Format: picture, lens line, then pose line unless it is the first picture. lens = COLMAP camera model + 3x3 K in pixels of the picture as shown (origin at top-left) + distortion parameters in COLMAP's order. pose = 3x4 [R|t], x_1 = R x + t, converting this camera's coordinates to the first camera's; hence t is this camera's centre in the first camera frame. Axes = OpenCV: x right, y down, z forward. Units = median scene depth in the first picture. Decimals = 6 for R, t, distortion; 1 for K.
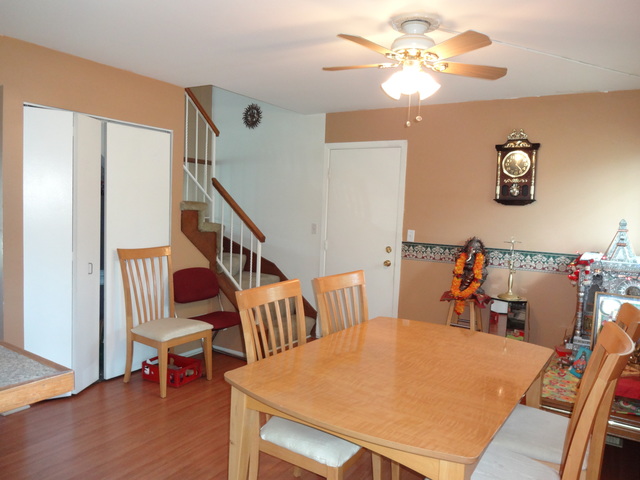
lens RADIAL K [[468.3, 0, 320.0], [0, 468.3, 240.0], [0, 0, 1]] dist [-0.009579, 0.002177]
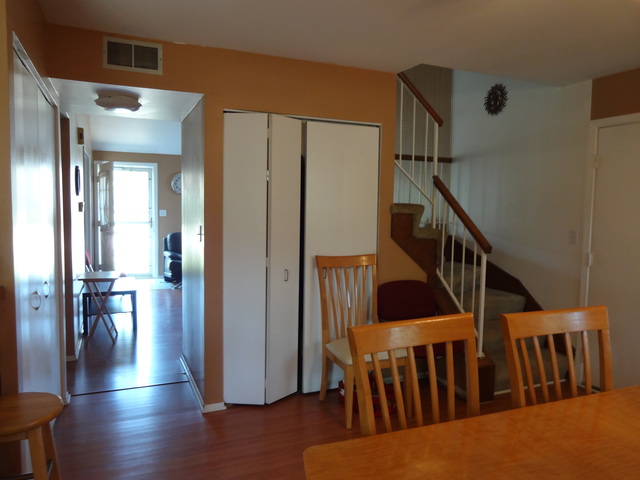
lens RADIAL K [[477.6, 0, 320.0], [0, 477.6, 240.0], [0, 0, 1]] dist [0.030790, -0.000522]
pose [[0.842009, 0.019578, -0.539108, 0.074333], [-0.026175, 0.999647, -0.004579, -0.007037], [0.538828, 0.017967, 0.842224, 0.164551]]
